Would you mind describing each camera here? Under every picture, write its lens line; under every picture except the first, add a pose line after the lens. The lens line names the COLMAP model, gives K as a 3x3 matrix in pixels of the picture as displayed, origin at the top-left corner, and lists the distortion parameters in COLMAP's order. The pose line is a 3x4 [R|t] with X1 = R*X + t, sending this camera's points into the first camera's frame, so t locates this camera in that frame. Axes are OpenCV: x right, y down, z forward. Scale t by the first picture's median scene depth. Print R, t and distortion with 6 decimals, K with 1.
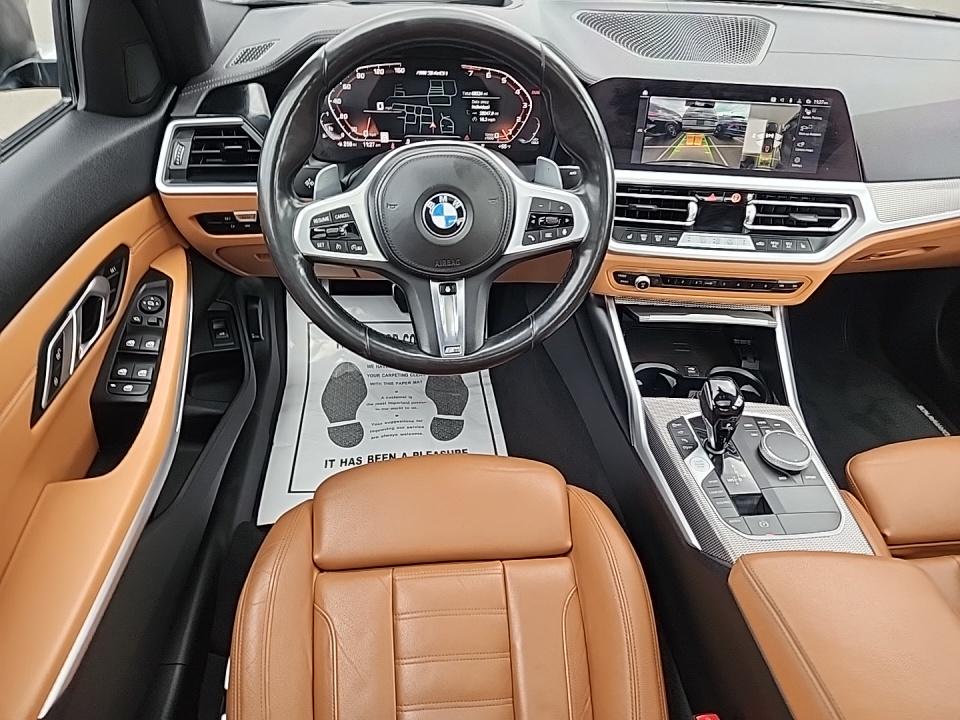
lens RADIAL K [[650.8, 0, 480.0], [0, 650.8, 360.0], [0, 0, 1]] dist [0.005349, 0.000290]
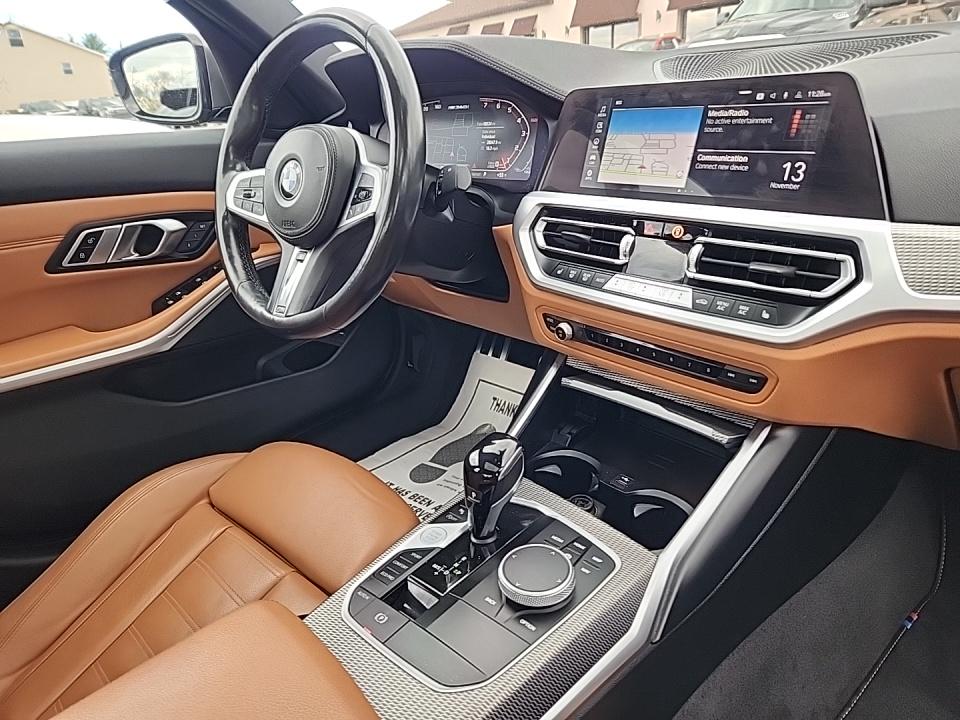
lens RADIAL K [[650.8, 0, 480.0], [0, 650.8, 360.0], [0, 0, 1]] dist [0.005349, 0.000290]
pose [[0.663661, 0.198383, -0.721248, 0.778521], [-0.379111, 0.920391, -0.095684, 0.027345], [0.644848, 0.336935, 0.686037, 0.420712]]
